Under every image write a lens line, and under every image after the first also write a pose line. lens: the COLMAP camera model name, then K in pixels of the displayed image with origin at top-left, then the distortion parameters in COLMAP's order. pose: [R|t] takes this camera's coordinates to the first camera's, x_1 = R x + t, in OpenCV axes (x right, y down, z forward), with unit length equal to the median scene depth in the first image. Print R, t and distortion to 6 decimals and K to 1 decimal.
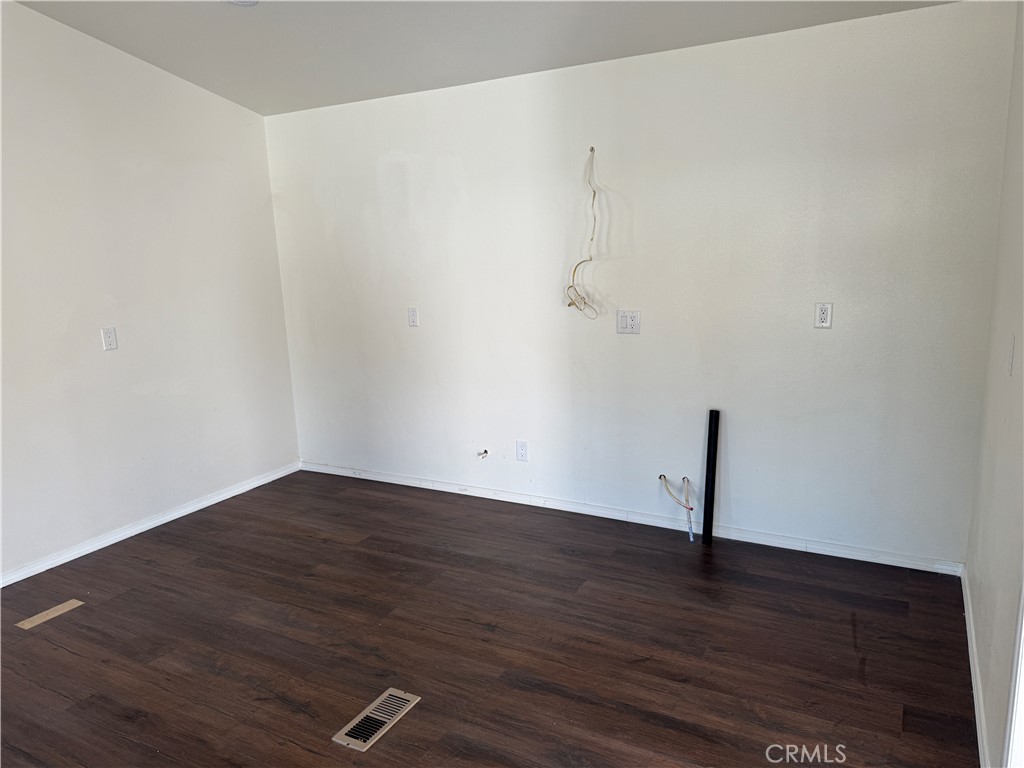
lens RADIAL K [[715.9, 0, 512.0], [0, 715.9, 384.0], [0, 0, 1]] dist [0.058226, -0.078261]
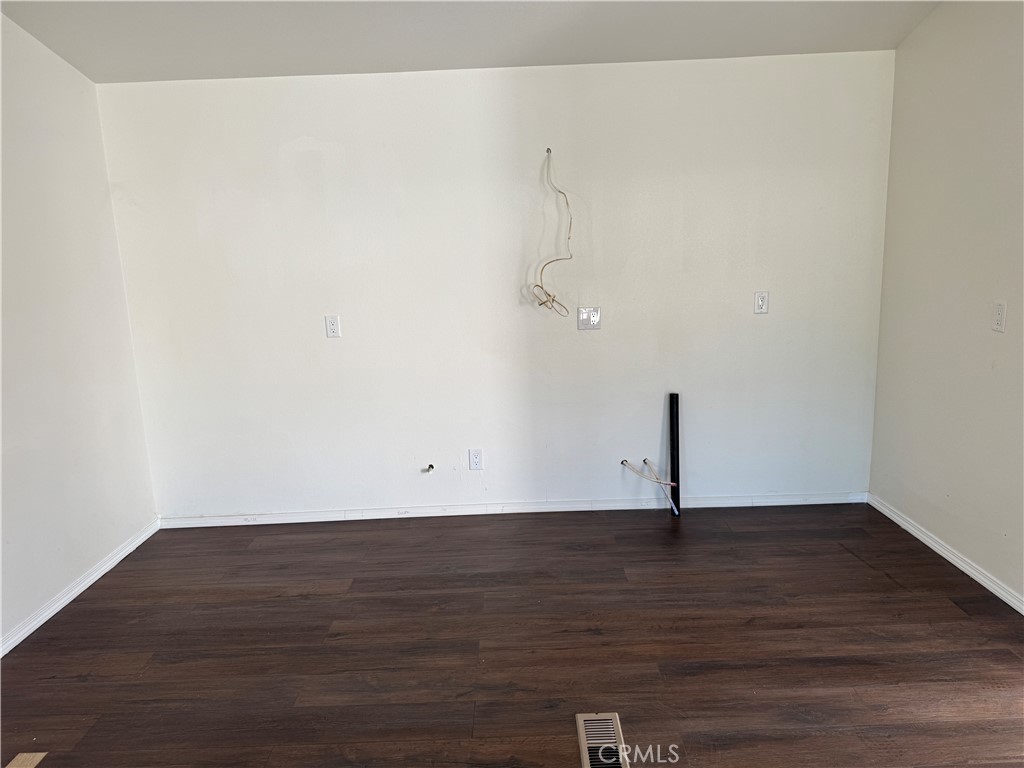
lens RADIAL K [[715.9, 0, 512.0], [0, 715.9, 384.0], [0, 0, 1]] dist [0.058226, -0.078261]
pose [[0.875748, -0.090181, 0.474271, -0.496594], [0.099288, 0.995041, 0.005868, -0.010117], [-0.472449, 0.041950, 0.880359, 0.161591]]
